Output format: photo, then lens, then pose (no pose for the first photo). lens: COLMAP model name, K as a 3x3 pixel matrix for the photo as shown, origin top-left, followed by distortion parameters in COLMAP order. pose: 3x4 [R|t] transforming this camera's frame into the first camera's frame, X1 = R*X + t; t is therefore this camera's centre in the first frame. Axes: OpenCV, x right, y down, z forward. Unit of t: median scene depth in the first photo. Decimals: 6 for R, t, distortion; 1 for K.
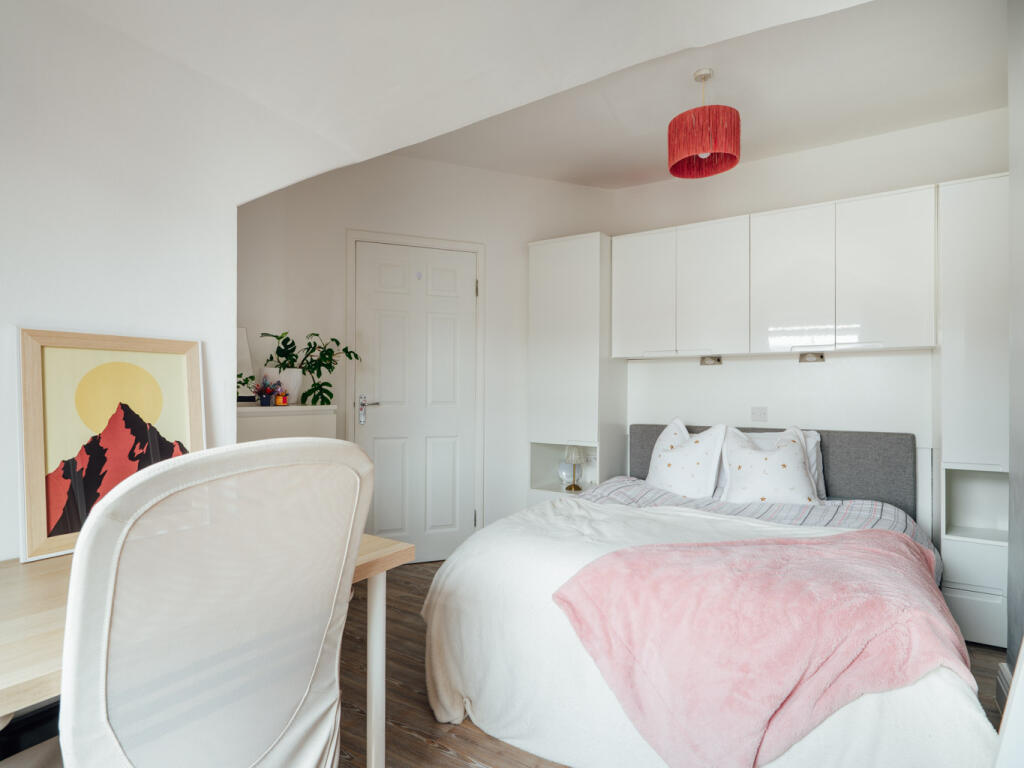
lens RADIAL K [[551.7, 0, 512.0], [0, 551.7, 384.0], [0, 0, 1]] dist [0.003411, -0.000932]
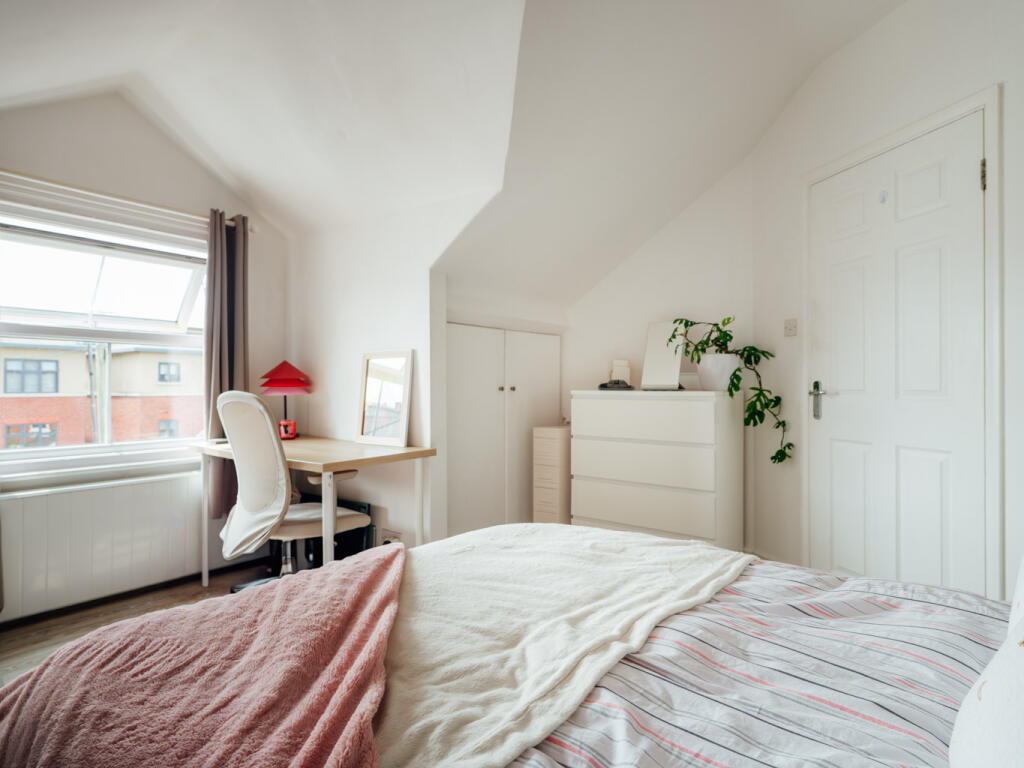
lens RADIAL K [[551.7, 0, 512.0], [0, 551.7, 384.0], [0, 0, 1]] dist [0.003411, -0.000932]
pose [[-0.088870, -0.011303, -0.995979, 0.523870], [0.009389, 0.999882, -0.012185, 0.028262], [0.995999, -0.010434, -0.088753, 0.628930]]
